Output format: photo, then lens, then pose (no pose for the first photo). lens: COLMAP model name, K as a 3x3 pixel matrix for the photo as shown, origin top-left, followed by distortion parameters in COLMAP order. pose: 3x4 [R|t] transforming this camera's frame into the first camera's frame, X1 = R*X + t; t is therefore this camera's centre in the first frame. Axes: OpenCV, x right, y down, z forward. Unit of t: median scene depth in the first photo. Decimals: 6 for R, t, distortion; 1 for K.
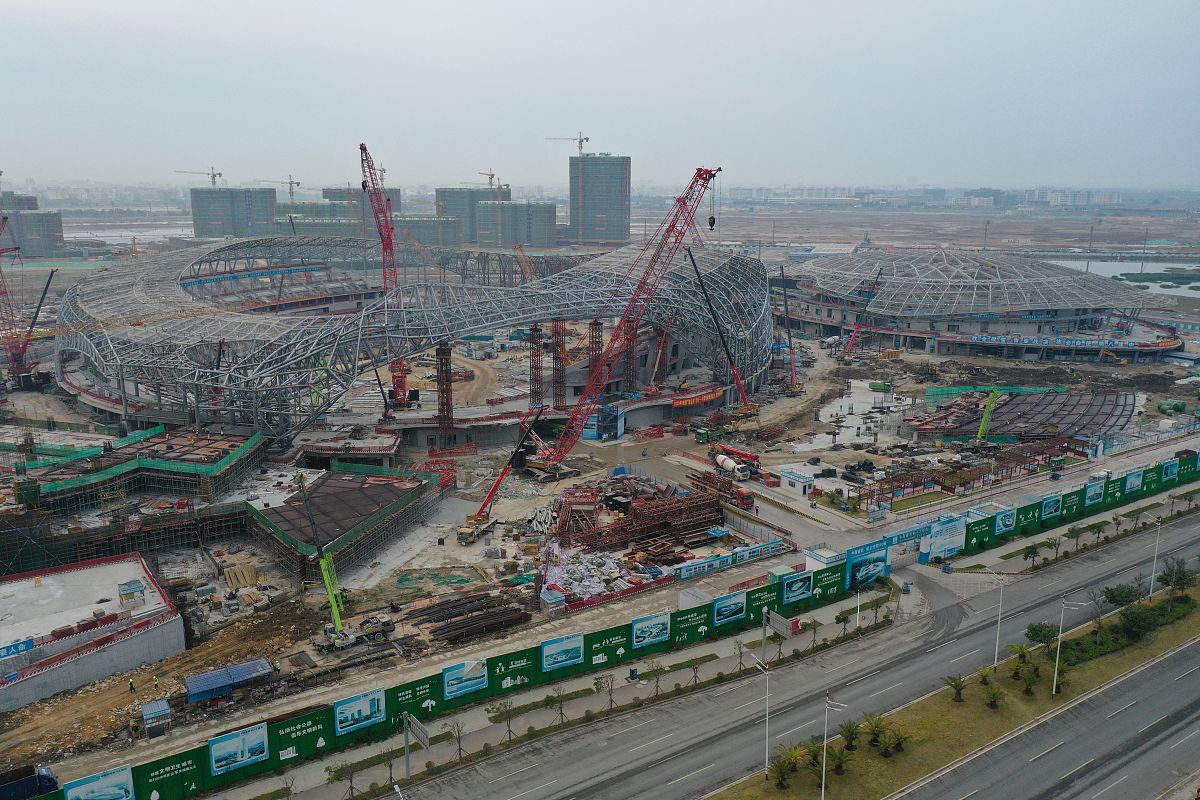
lens RADIAL K [[936.9, 0, 600.0], [0, 936.9, 400.0], [0, 0, 1]] dist [0.007118, -0.005308]
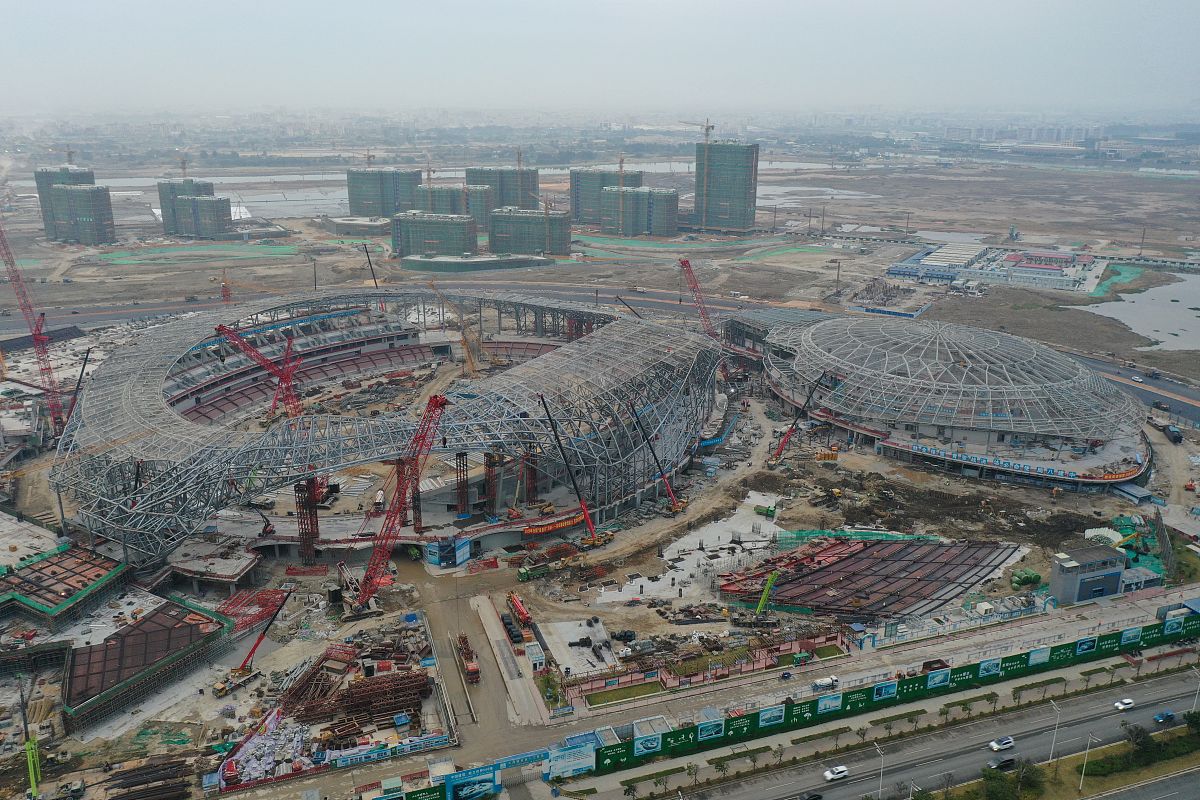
lens RADIAL K [[939.6, 0, 593.9], [0, 939.6, 394.4], [0, 0, 1]] dist [0.006463, 0.000245]
pose [[0.971224, 0.073444, -0.226562, 0.611960], [-0.056509, 0.995163, 0.080353, -0.385582], [0.231367, -0.065238, 0.970677, -0.082226]]
